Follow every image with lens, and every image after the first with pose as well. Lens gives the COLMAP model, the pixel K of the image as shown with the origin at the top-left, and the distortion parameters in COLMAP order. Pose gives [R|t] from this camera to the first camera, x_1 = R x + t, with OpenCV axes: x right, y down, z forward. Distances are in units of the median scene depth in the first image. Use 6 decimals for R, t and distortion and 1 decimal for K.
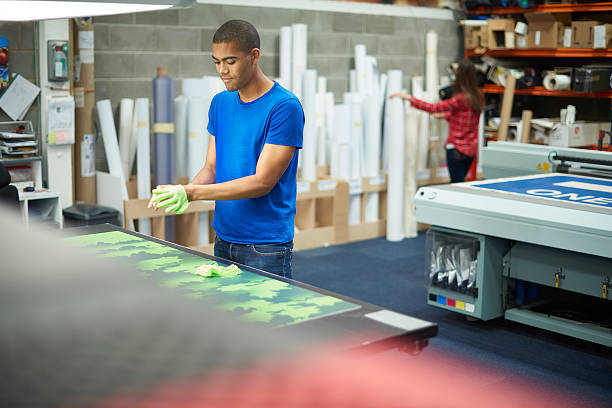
lens RADIAL K [[840.9, 0, 305.2], [0, 840.9, 183.1], [0, 0, 1]] dist [-0.130814, 0.027806]
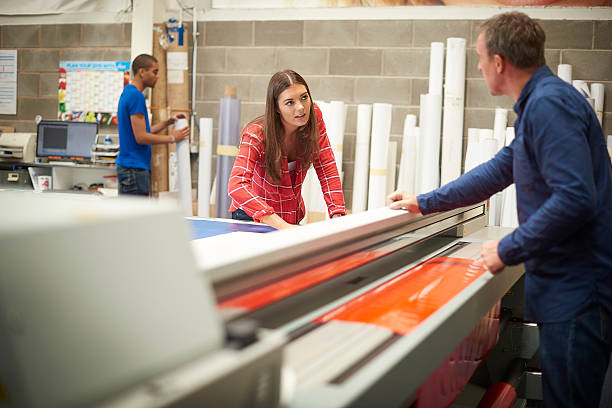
lens RADIAL K [[840.9, 0, 305.2], [0, 840.9, 183.1], [0, 0, 1]] dist [-0.130814, 0.027806]
pose [[0.488083, 0.068405, -0.870113, 0.672193], [-0.154373, 0.987972, -0.008923, -0.033167], [0.859037, 0.138677, 0.492772, 0.582348]]
